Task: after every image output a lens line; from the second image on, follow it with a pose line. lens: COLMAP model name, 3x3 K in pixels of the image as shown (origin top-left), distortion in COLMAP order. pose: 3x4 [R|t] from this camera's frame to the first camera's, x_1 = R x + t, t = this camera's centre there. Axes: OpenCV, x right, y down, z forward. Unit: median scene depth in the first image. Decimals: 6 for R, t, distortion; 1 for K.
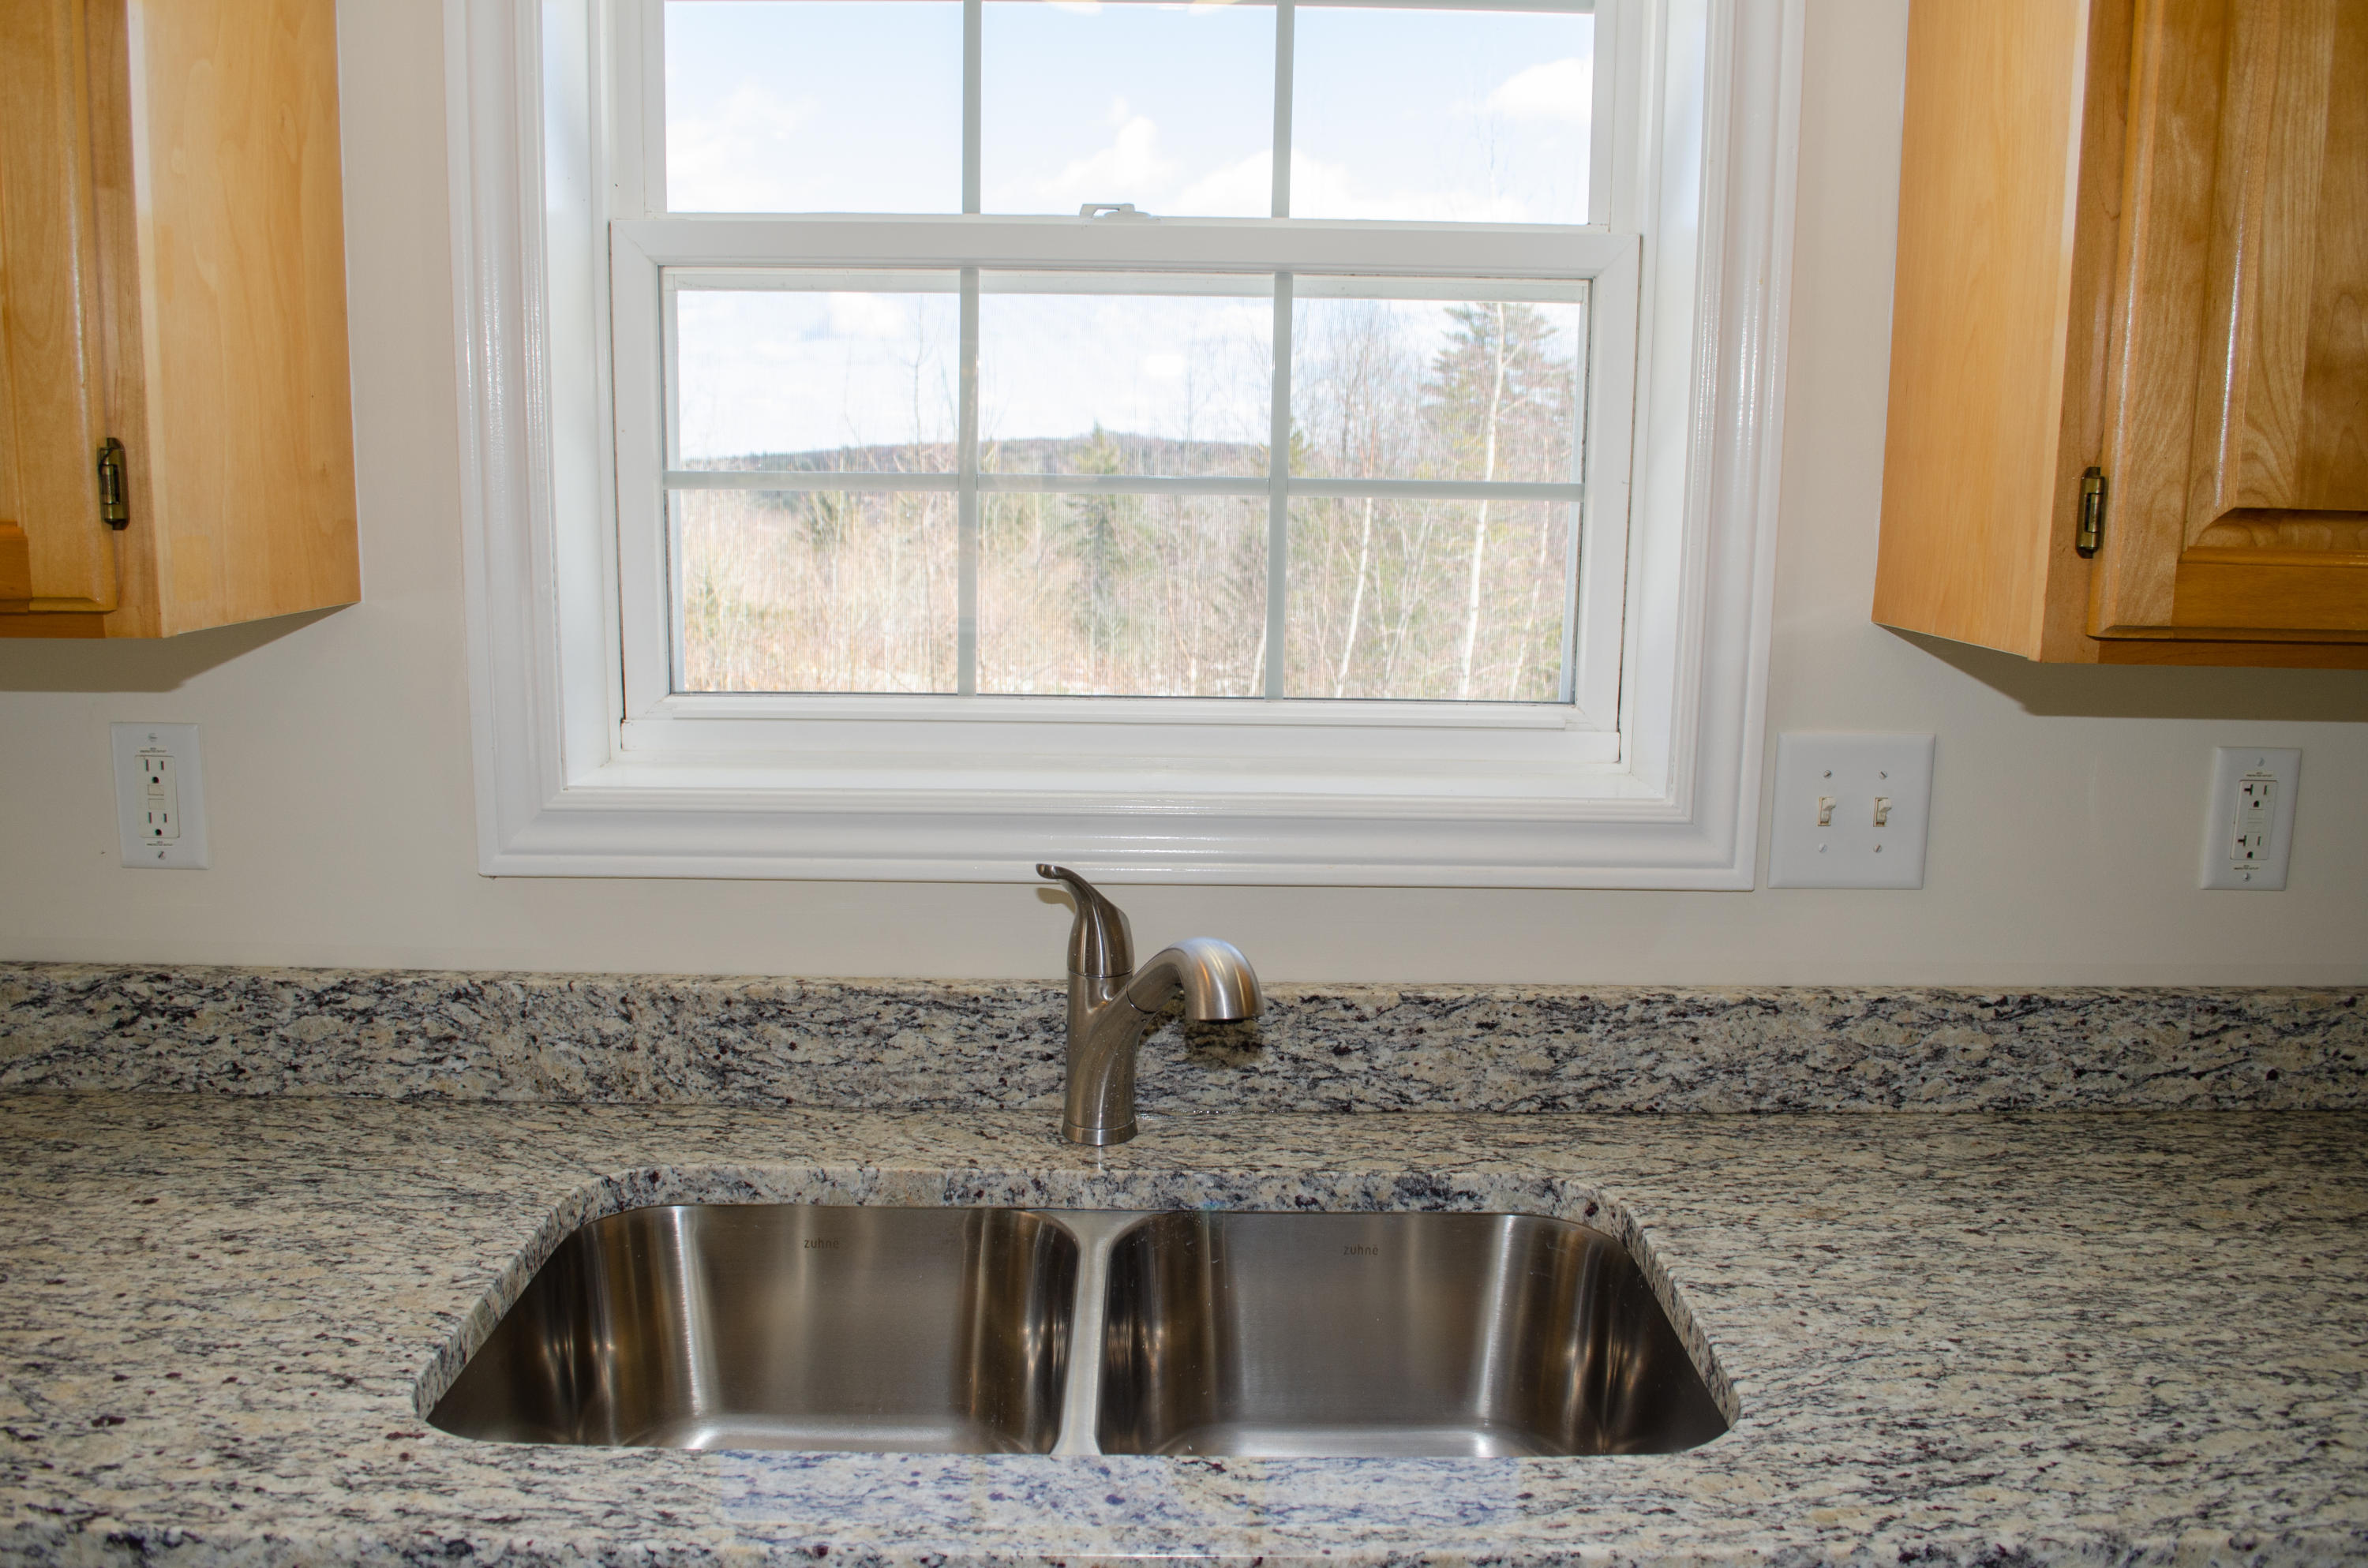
lens RADIAL K [[1861.3, 0, 1186.1], [0, 1861.3, 785.2], [0, 0, 1]] dist [-0.063733, -0.001471]
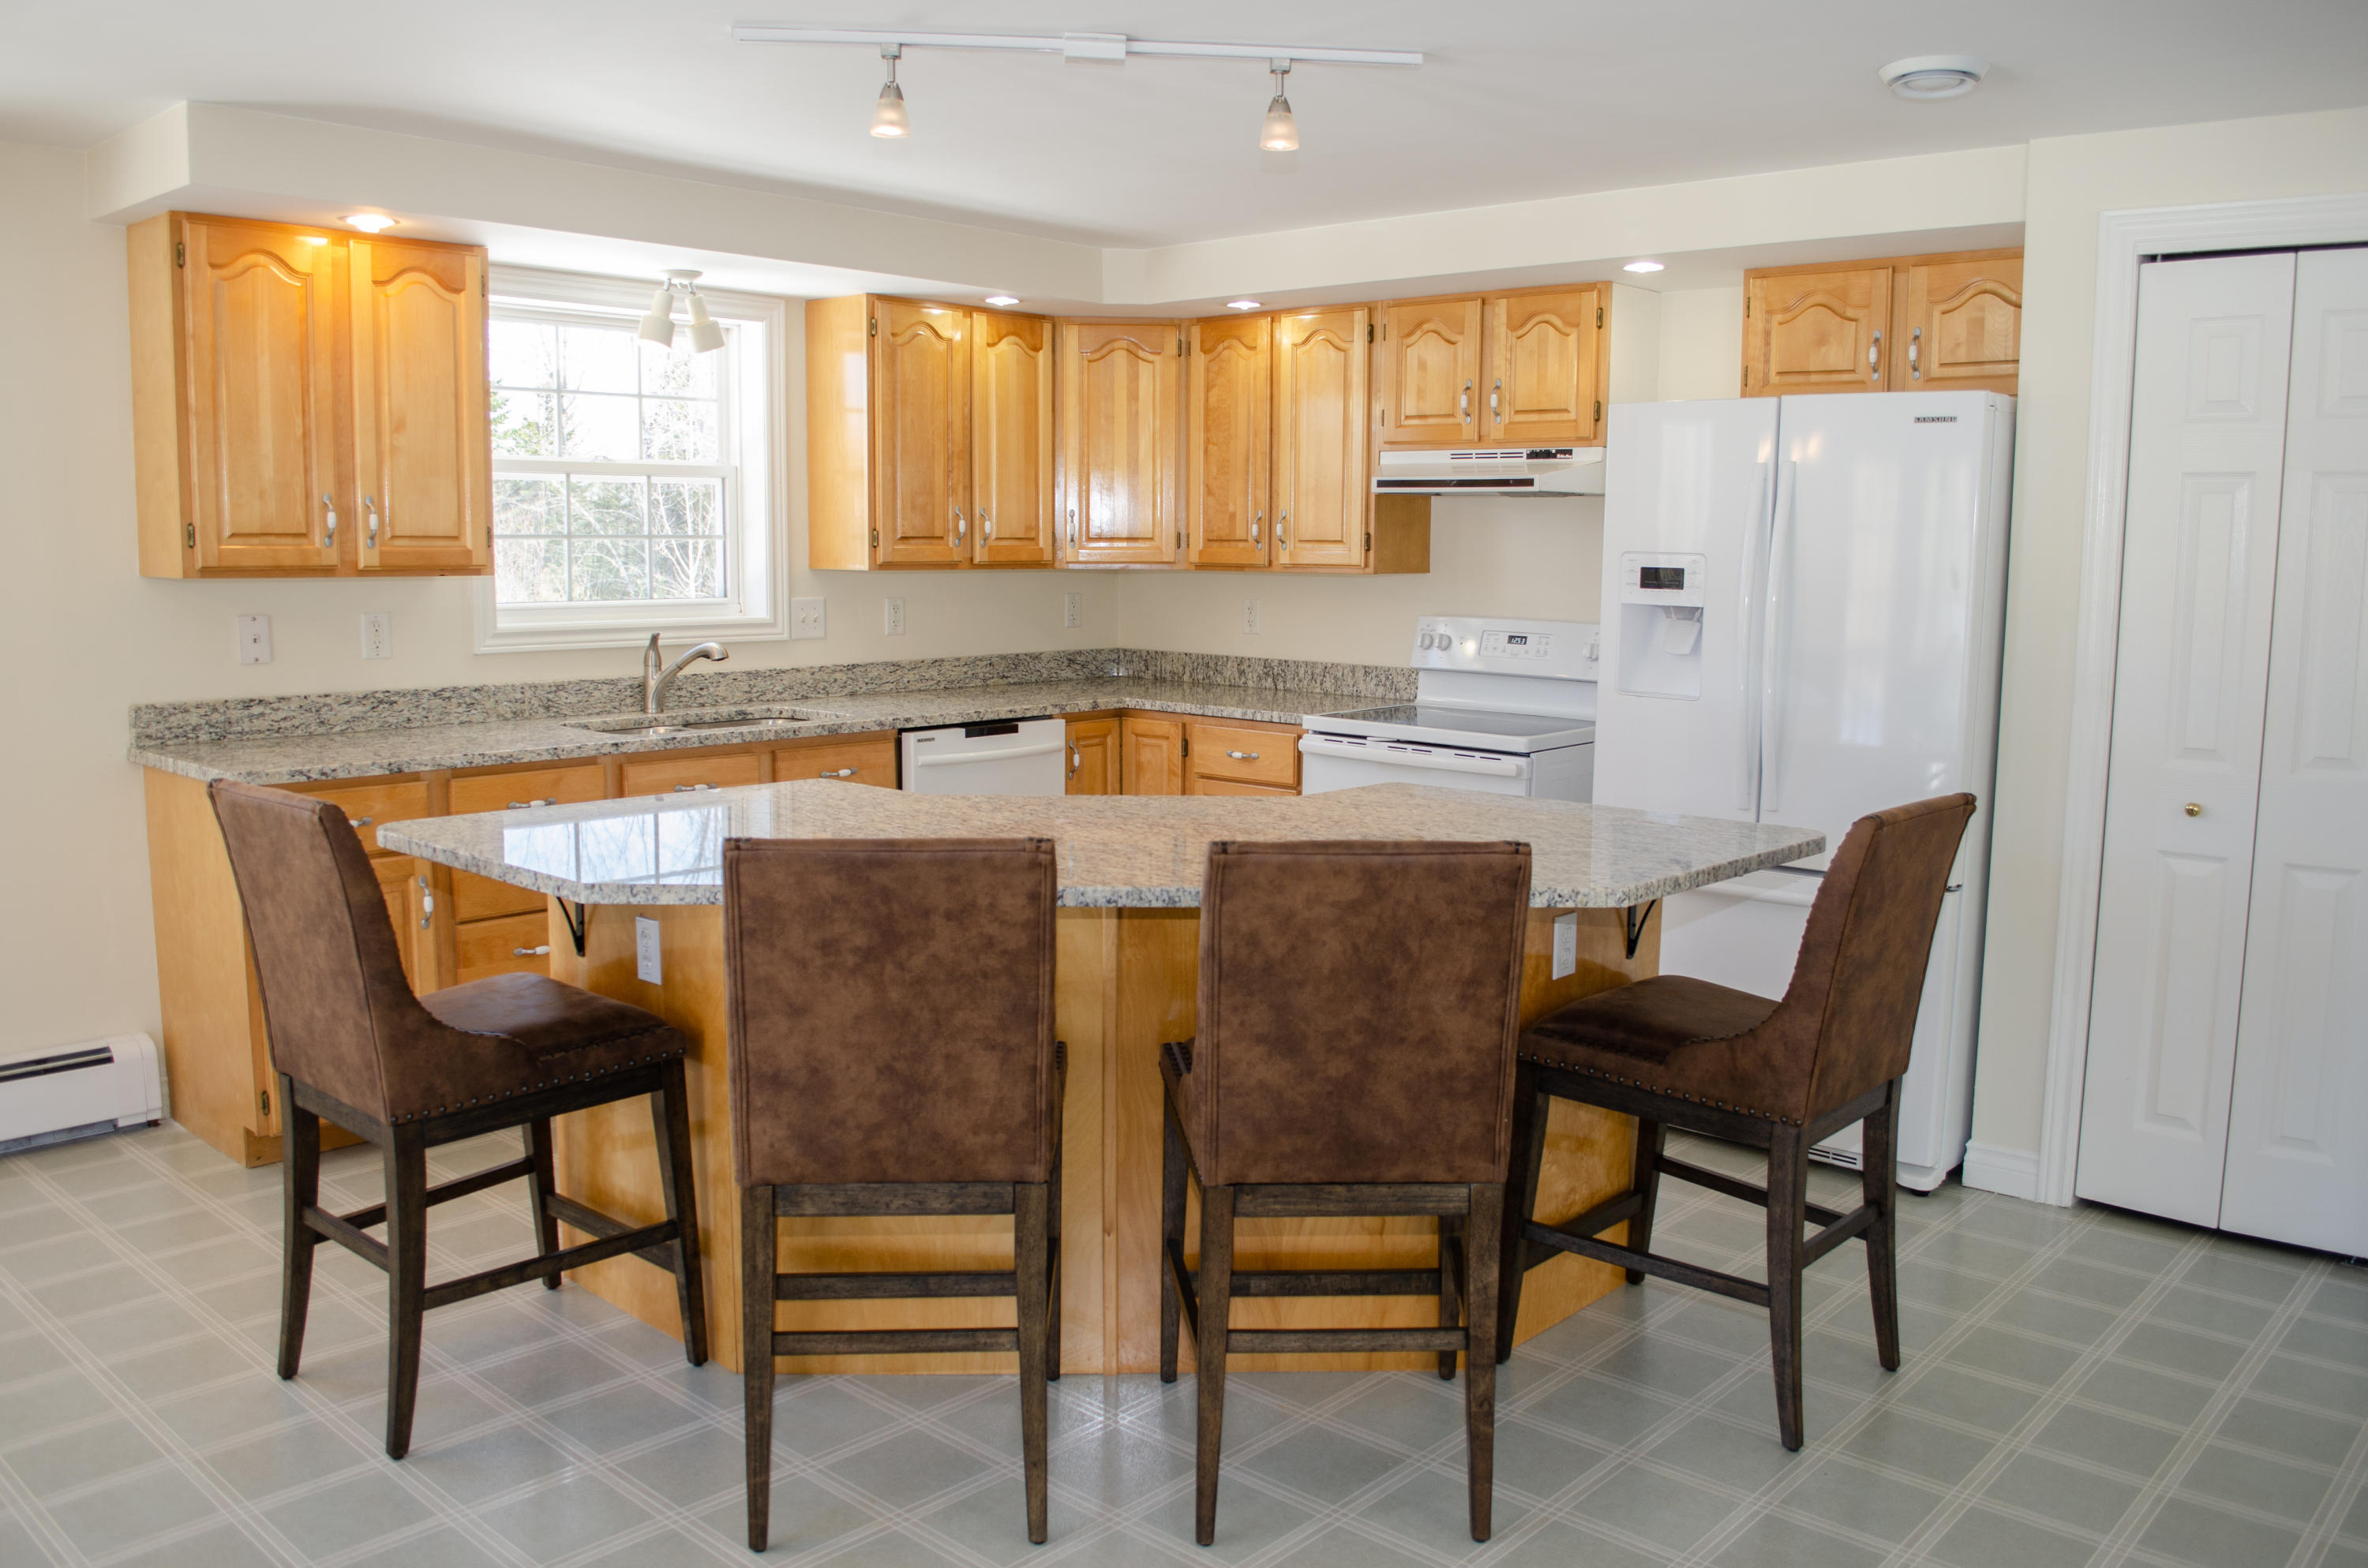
lens RADIAL K [[1861.3, 0, 1185.0], [0, 1861.3, 778.6], [0, 0, 1]] dist [-0.063733, -0.001471]
pose [[0.687772, -0.104142, 0.718417, -1.919379], [0.119611, 0.992387, 0.029348, 0.327527], [-0.716005, 0.065745, 0.694993, -2.228287]]
